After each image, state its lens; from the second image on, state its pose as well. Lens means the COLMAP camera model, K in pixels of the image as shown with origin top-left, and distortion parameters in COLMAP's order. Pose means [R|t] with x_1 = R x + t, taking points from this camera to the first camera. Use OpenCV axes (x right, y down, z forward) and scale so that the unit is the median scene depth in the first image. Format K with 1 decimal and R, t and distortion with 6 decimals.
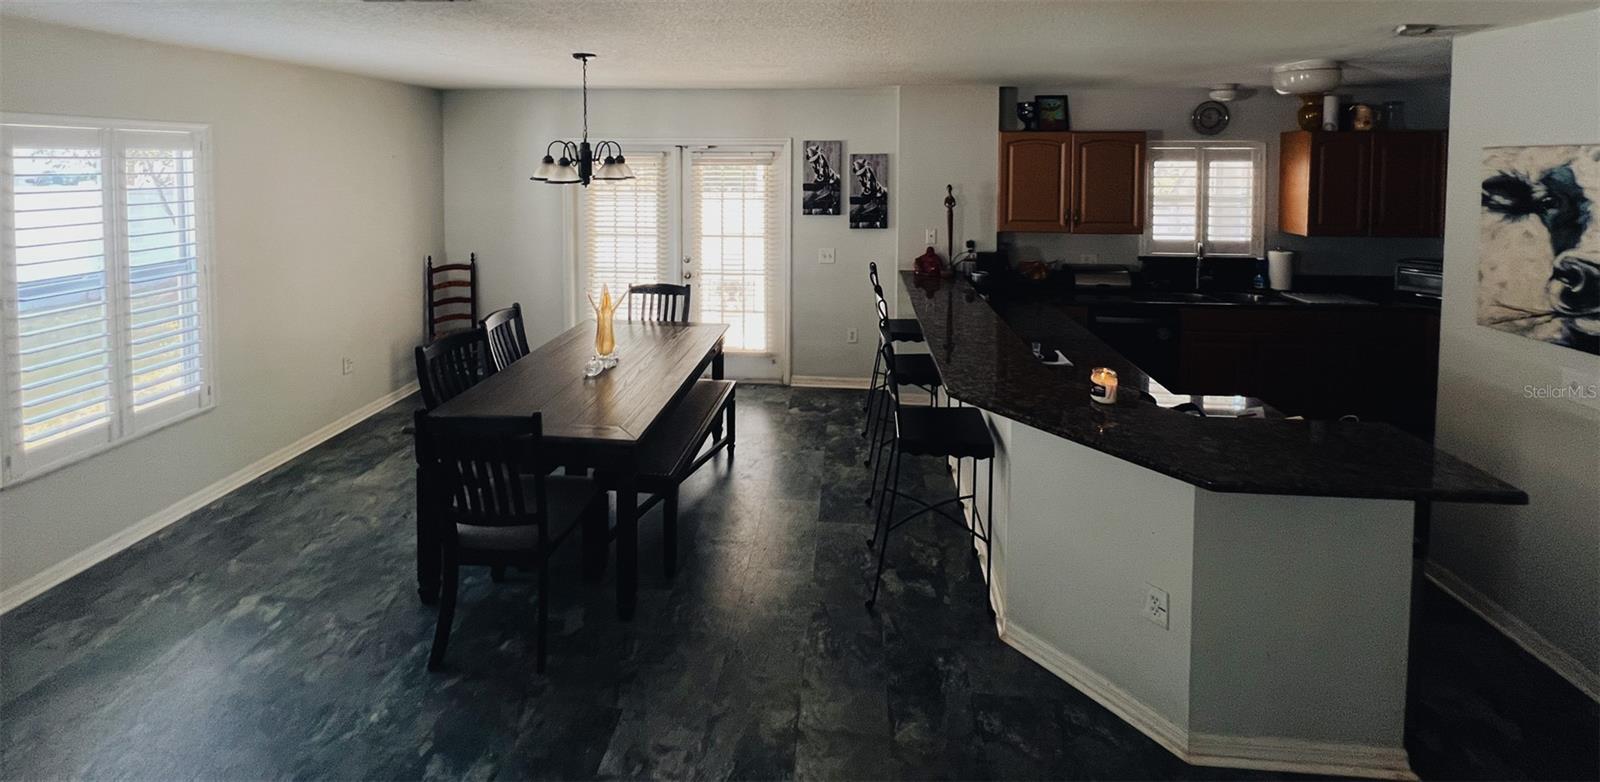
lens RADIAL K [[637.3, 0, 803.5], [0, 637.3, 180.6], [0, 0, 1]] dist [0.000164, 0.000018]
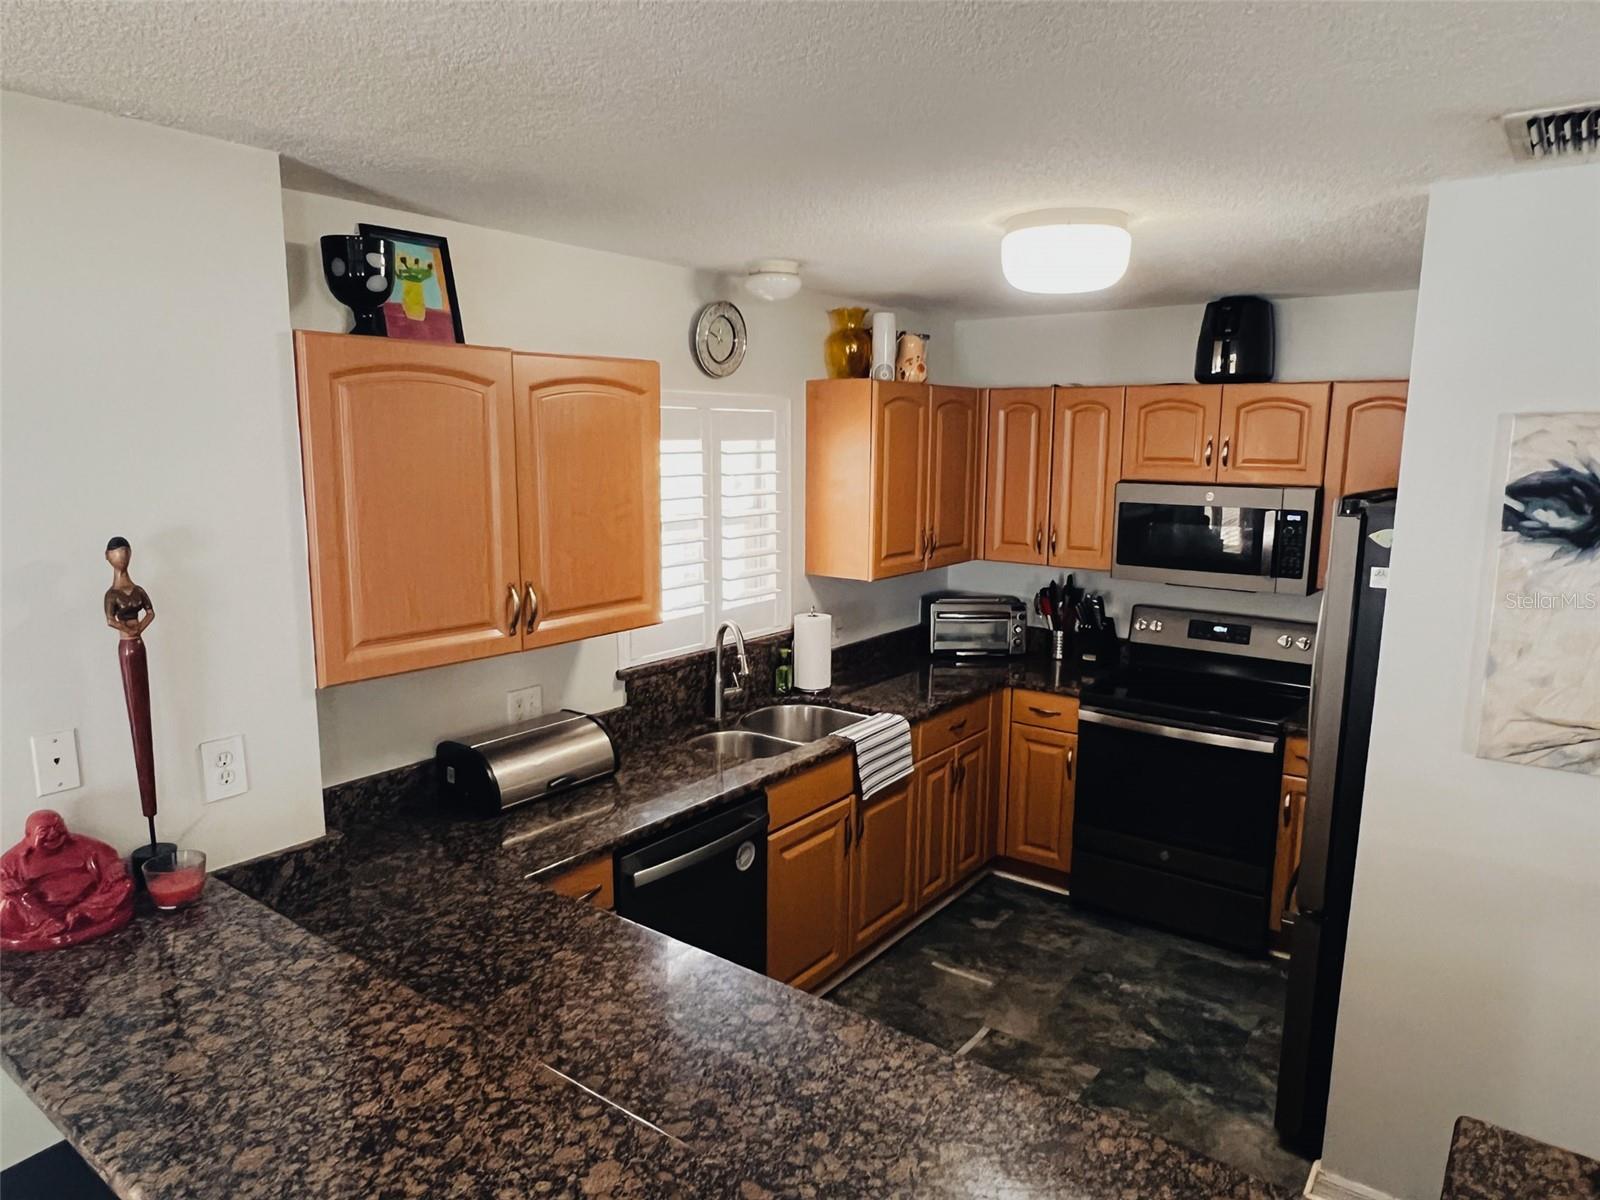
lens RADIAL K [[1025.8, 0, 800.0], [0, 1025.8, 600.0], [0, 0, 1]] dist [-0.000171, 0.000703]
pose [[0.532128, -0.134645, 0.835889, 0.079422], [0.024096, 0.989282, 0.144014, -0.037708], [-0.846321, -0.056492, 0.529669, 1.062381]]
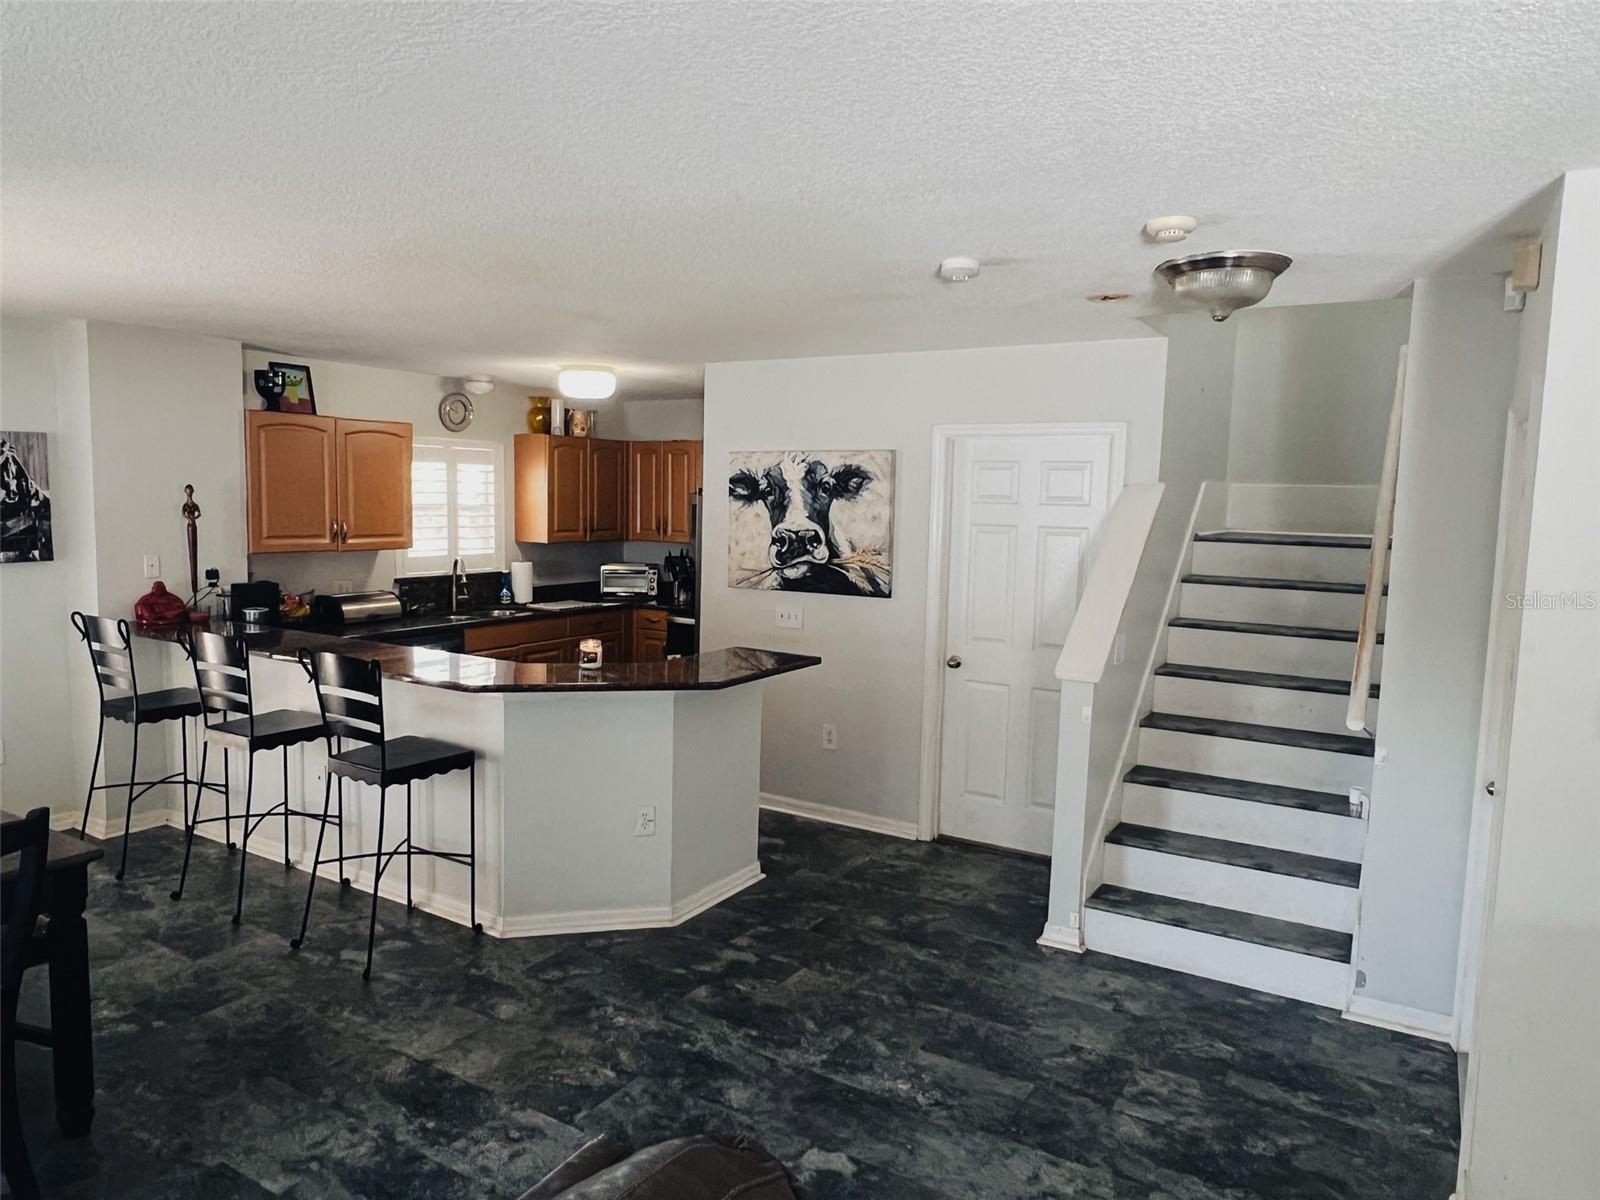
lens RADIAL K [[1054.4, 0, 800.0], [0, 1054.4, 600.0], [0, 0, 1]] dist [-0.006267, -0.000452]
pose [[0.444397, -0.082830, 0.891992, -0.847357], [0.009703, 0.996103, 0.087664, 0.064604], [-0.895777, -0.030302, 0.443469, -0.104021]]
